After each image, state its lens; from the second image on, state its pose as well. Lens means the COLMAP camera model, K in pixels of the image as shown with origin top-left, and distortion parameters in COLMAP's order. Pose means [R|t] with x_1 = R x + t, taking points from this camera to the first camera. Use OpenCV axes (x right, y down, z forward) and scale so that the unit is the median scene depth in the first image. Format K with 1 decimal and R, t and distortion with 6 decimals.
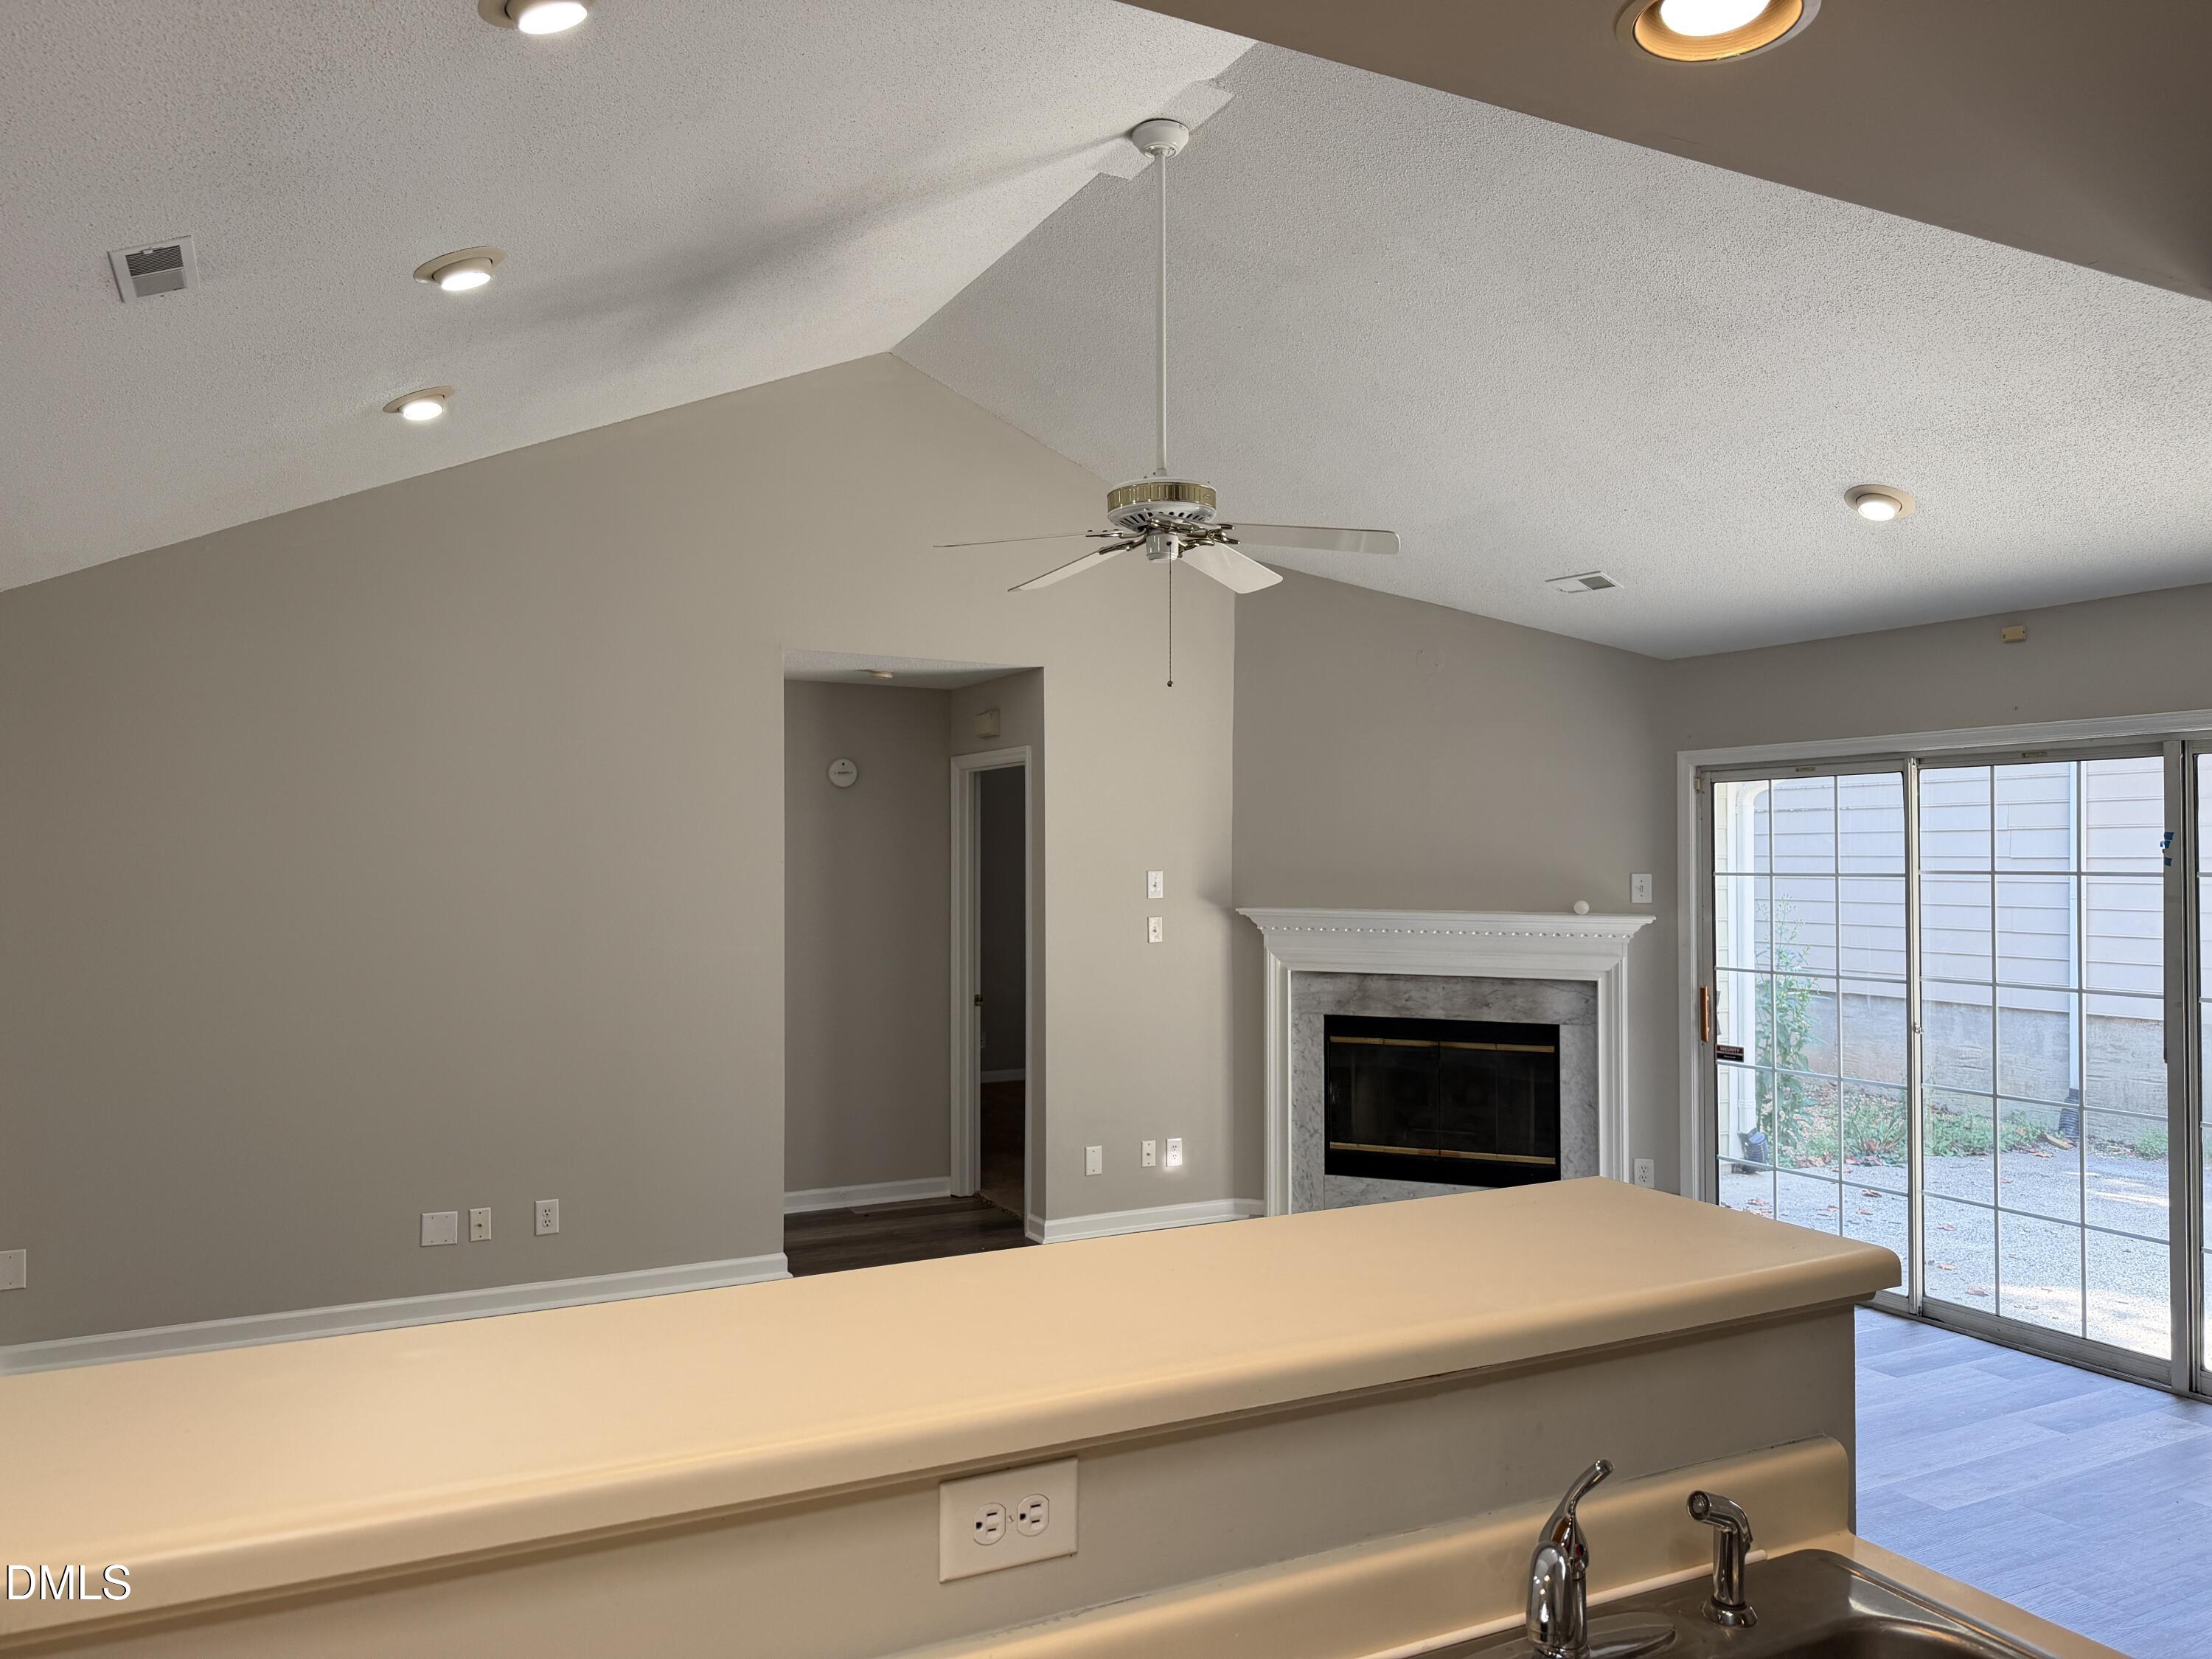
lens RADIAL K [[1561.5, 0, 1106.0], [0, 1561.5, 829.5], [0, 0, 1]] dist [0.053776, -0.045563]
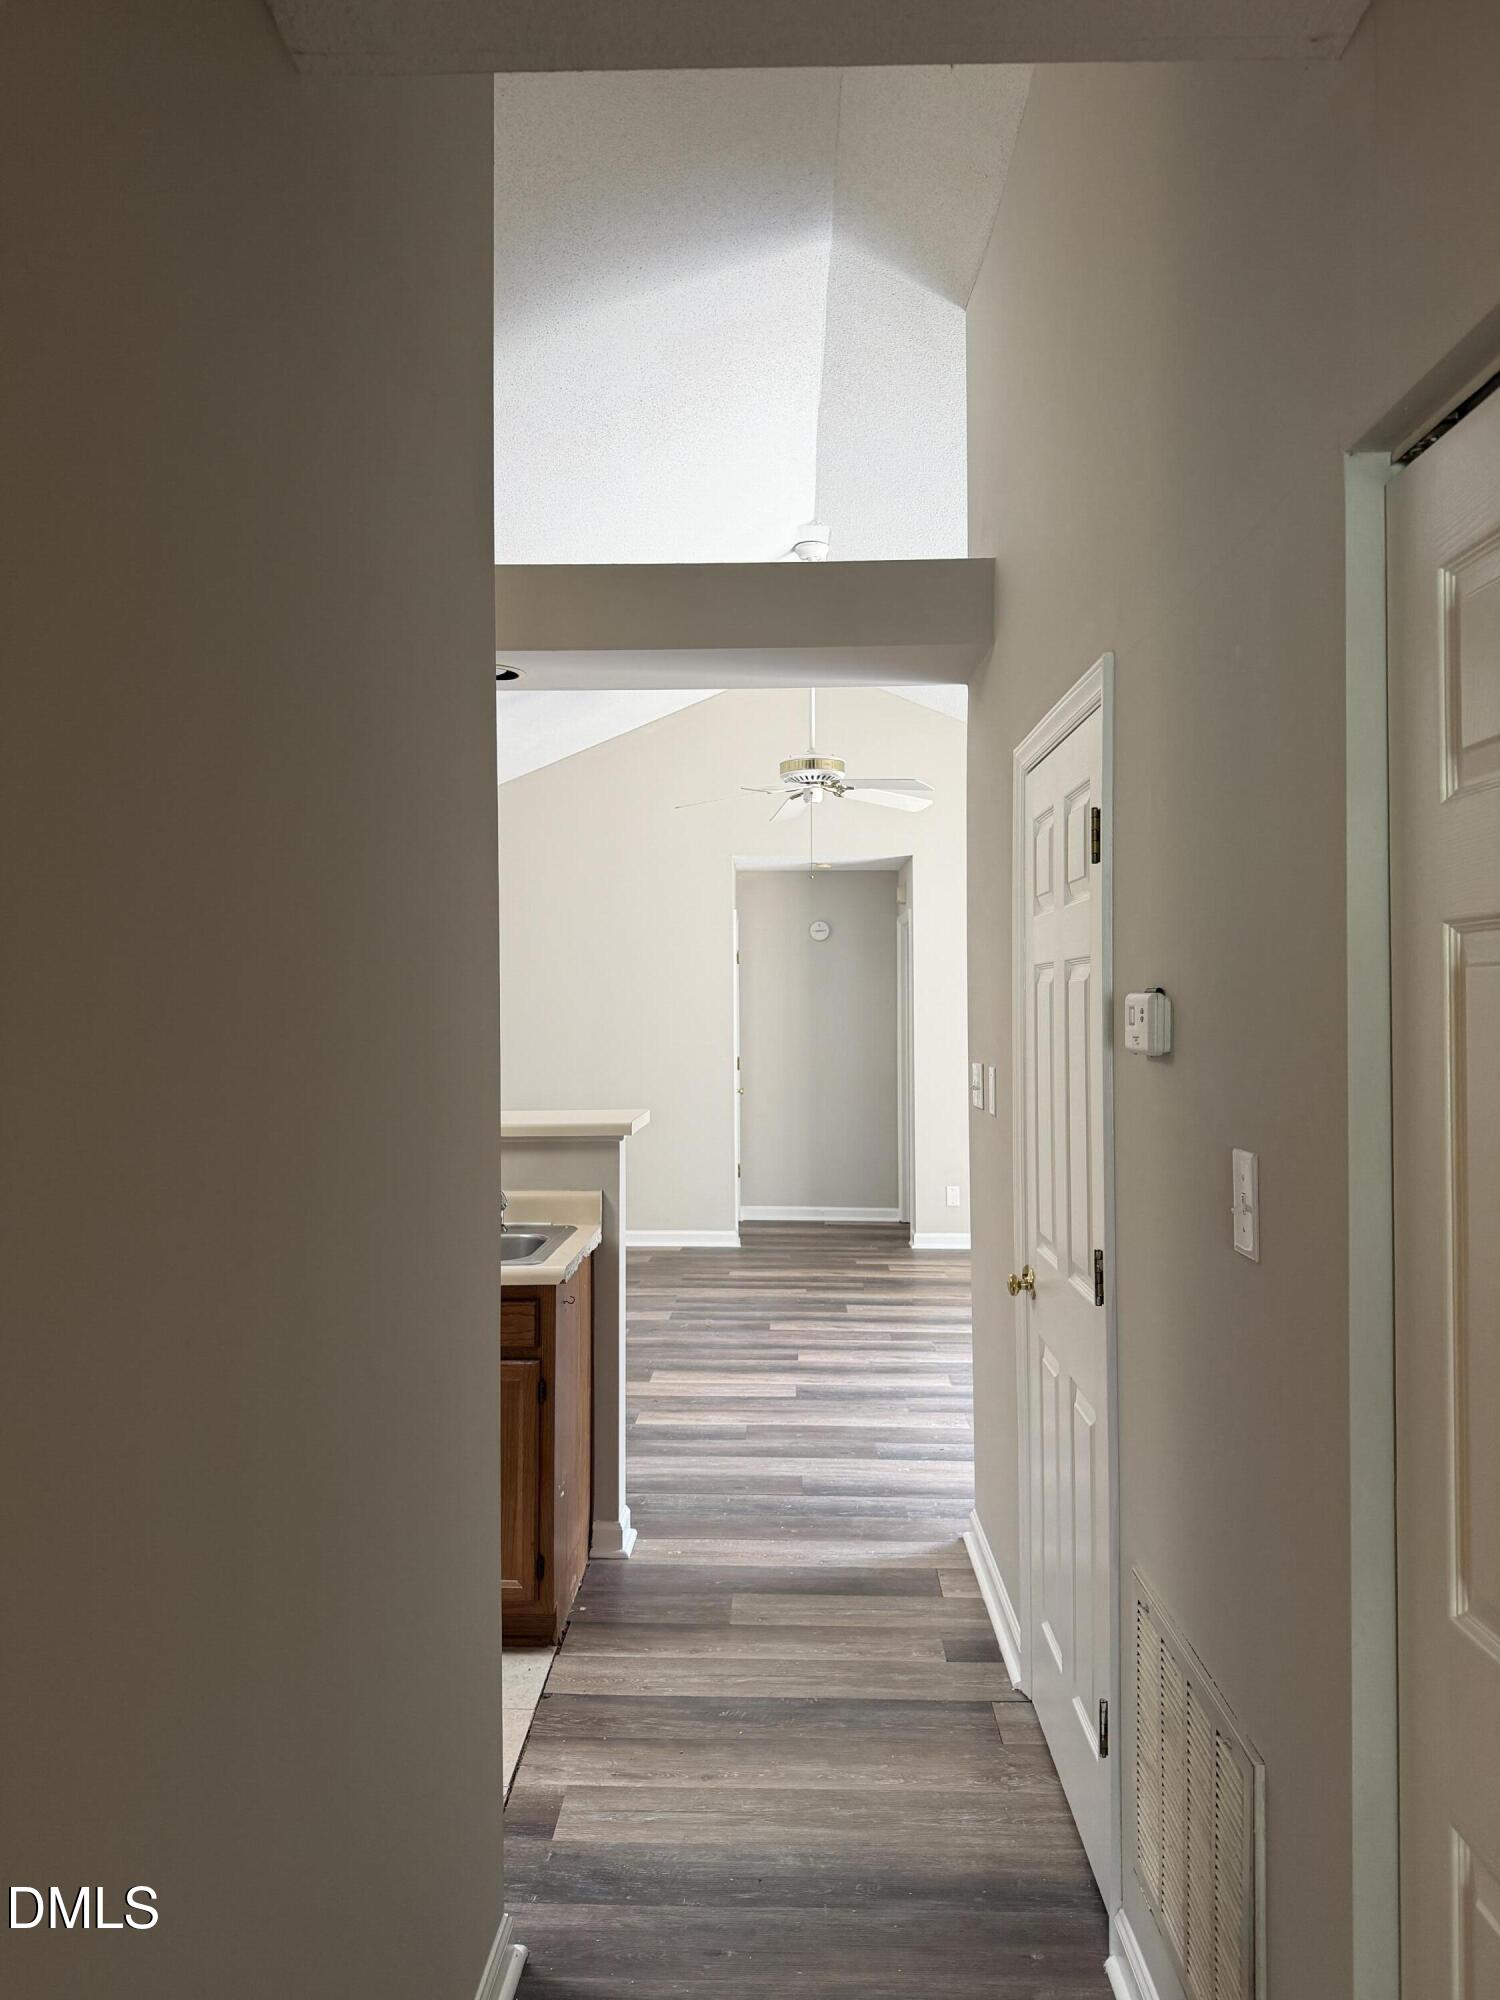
lens RADIAL K [[1404.4, 0, 750.0], [0, 1404.4, 1000.0], [0, 0, 1]] dist [0.123259, -0.189183]
pose [[0.876002, 0.002799, -0.482299, 0.631155], [0.005601, 0.999857, 0.015975, 0.012249], [0.482274, -0.016695, 0.875861, -0.315242]]
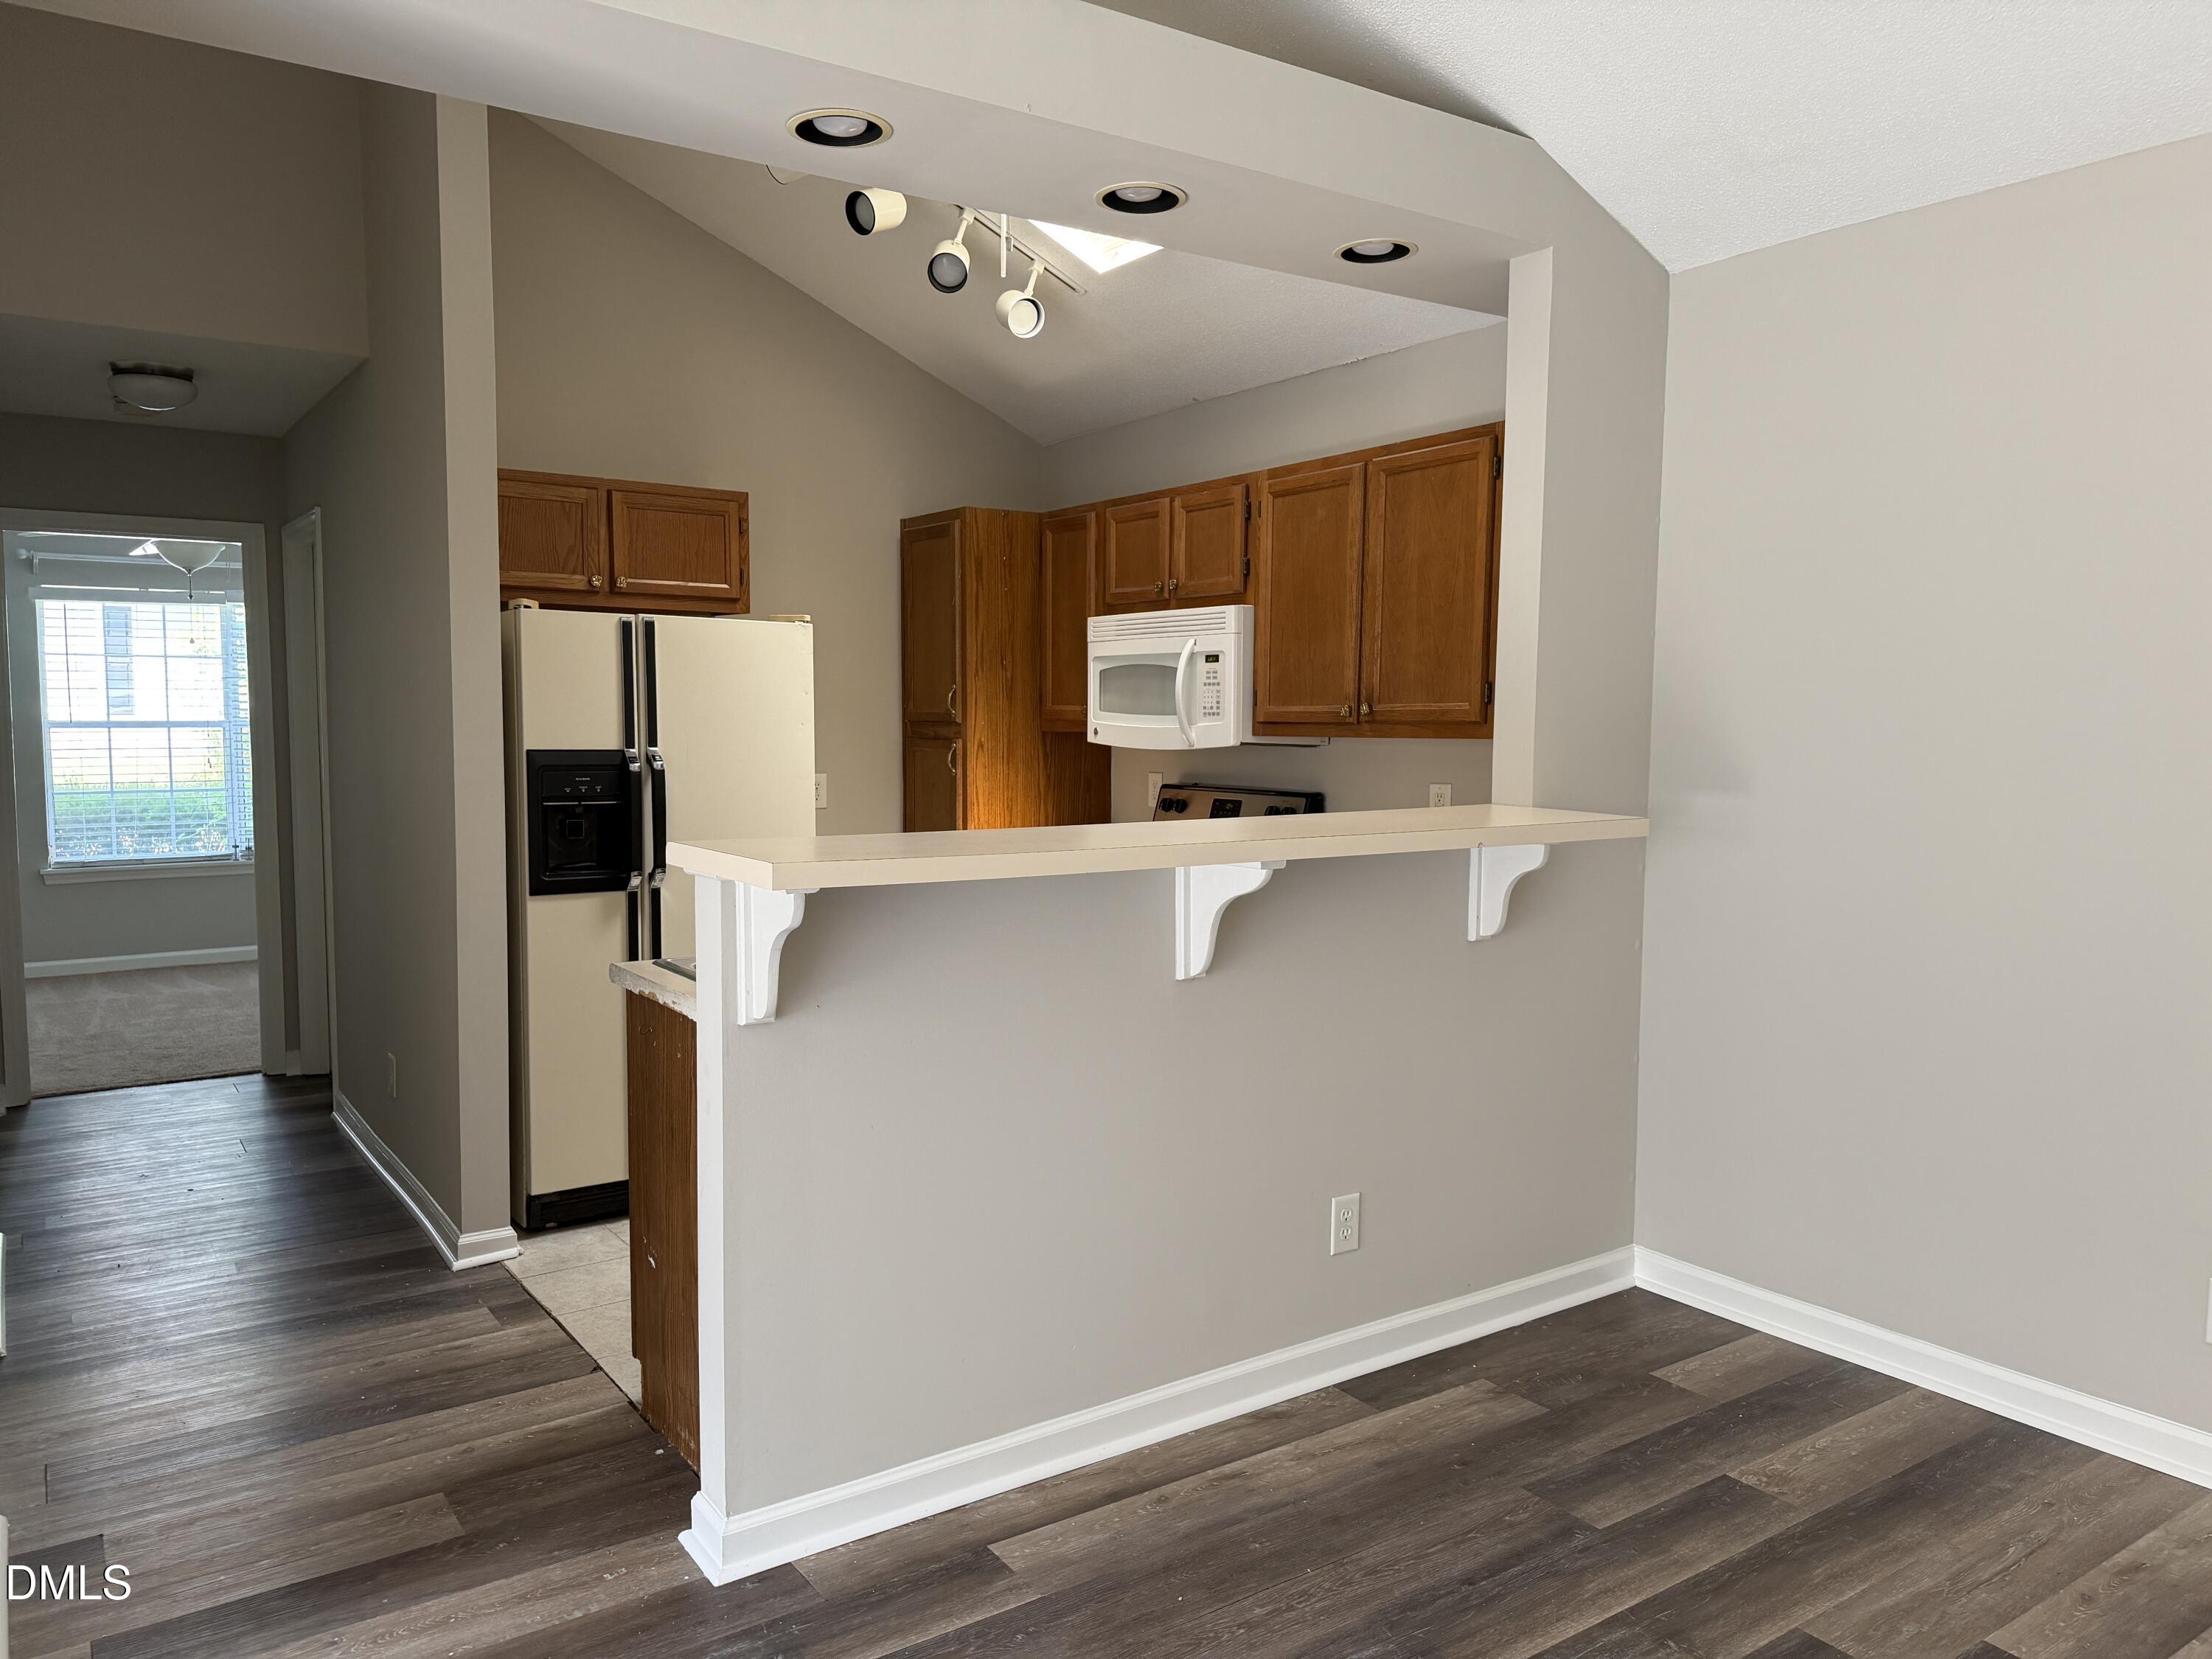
lens RADIAL K [[1553.3, 0, 1109.1], [0, 1553.3, 835.6], [0, 0, 1]] dist [0.123259, -0.189183]
pose [[-0.991334, 0.008867, -0.131065, 0.099088], [0.000674, 0.998050, 0.062421, 0.062033], [0.131363, 0.061791, -0.989407, 0.917164]]
